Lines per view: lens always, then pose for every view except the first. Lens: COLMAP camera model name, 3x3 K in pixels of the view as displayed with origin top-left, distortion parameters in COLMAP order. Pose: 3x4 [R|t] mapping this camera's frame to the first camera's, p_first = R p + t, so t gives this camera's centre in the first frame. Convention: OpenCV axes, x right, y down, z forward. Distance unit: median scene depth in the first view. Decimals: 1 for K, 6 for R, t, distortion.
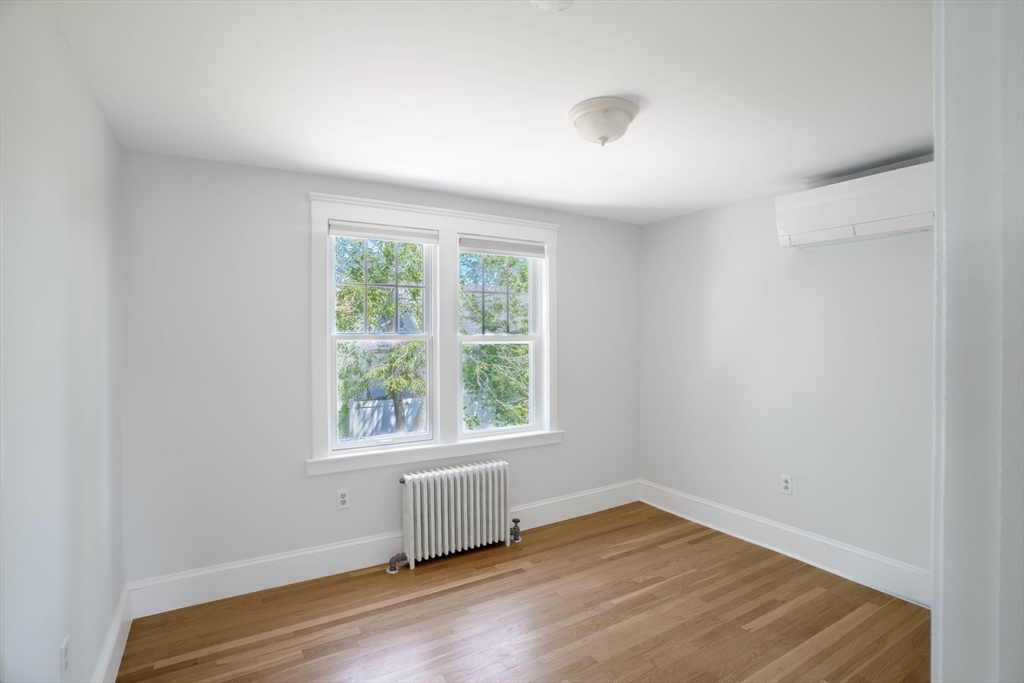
lens RADIAL K [[499.0, 0, 511.5], [0, 499.0, 340.6], [0, 0, 1]] dist [-0.080051, 0.035156]
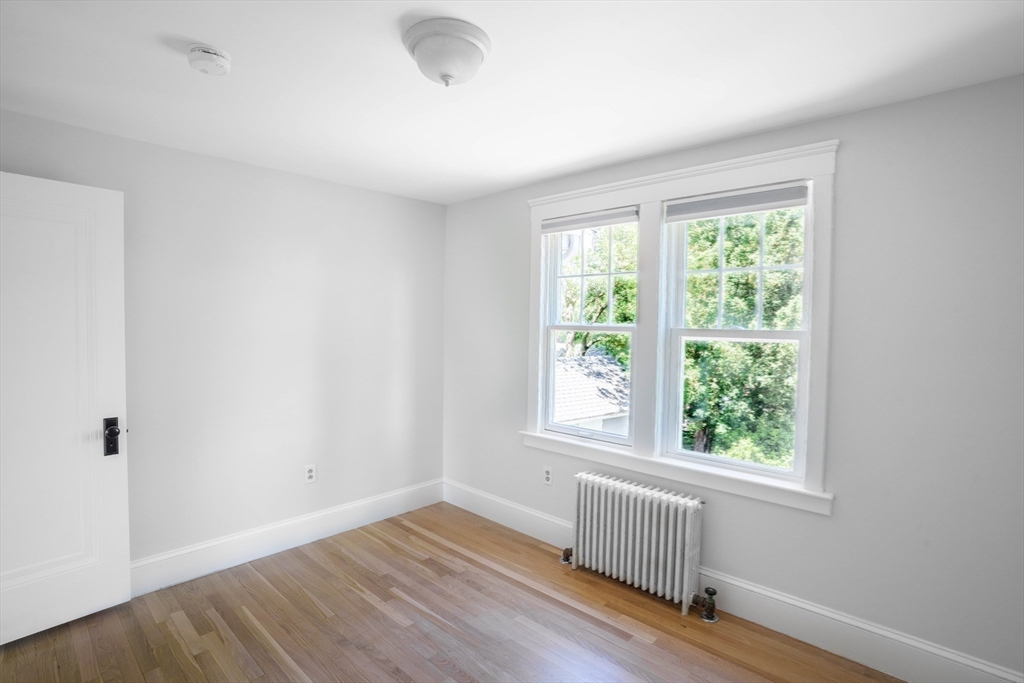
lens RADIAL K [[499.0, 0, 511.5], [0, 499.0, 340.6], [0, 0, 1]] dist [-0.080051, 0.035156]
pose [[0.267005, 0.041191, -0.962815, 0.685435], [-0.024169, 0.999058, 0.036039, -0.015196], [0.963392, 0.013648, 0.267749, 0.623579]]
